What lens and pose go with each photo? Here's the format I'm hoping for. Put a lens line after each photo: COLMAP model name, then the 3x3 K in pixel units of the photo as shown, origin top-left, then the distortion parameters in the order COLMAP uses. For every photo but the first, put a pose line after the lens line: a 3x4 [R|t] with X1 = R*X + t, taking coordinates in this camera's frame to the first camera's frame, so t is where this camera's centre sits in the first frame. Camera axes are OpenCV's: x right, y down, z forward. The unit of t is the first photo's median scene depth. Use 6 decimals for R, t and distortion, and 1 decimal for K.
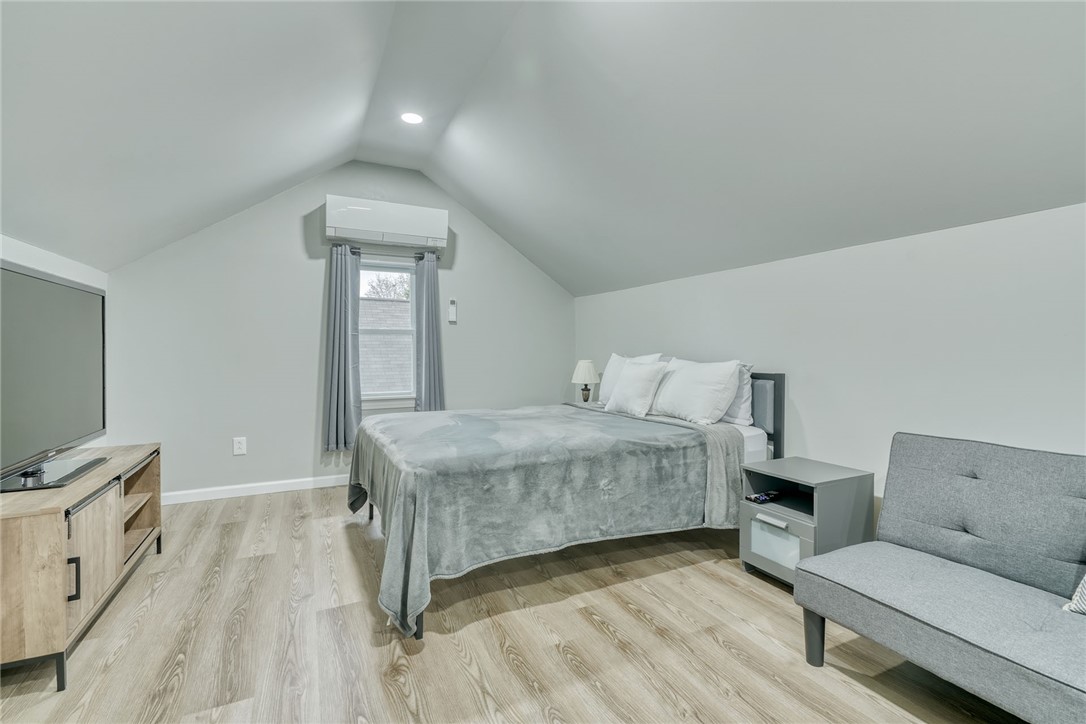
lens RADIAL K [[491.3, 0, 543.5], [0, 491.3, 355.5], [0, 0, 1]] dist [0.001881, 0.002574]
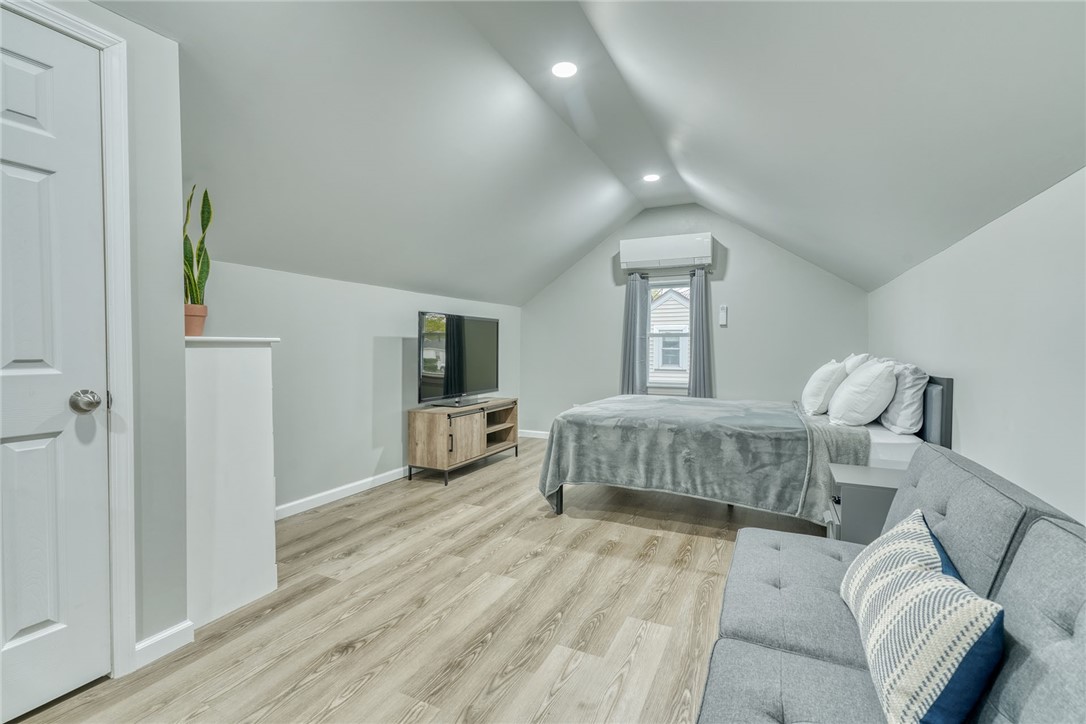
lens RADIAL K [[491.3, 0, 540.6], [0, 491.3, 359.2], [0, 0, 1]] dist [0.001881, 0.002574]
pose [[0.611443, 0.018201, -0.791079, 0.789257], [-0.010467, 0.999834, 0.014914, -0.001500], [0.791219, -0.000838, 0.611532, -0.086127]]
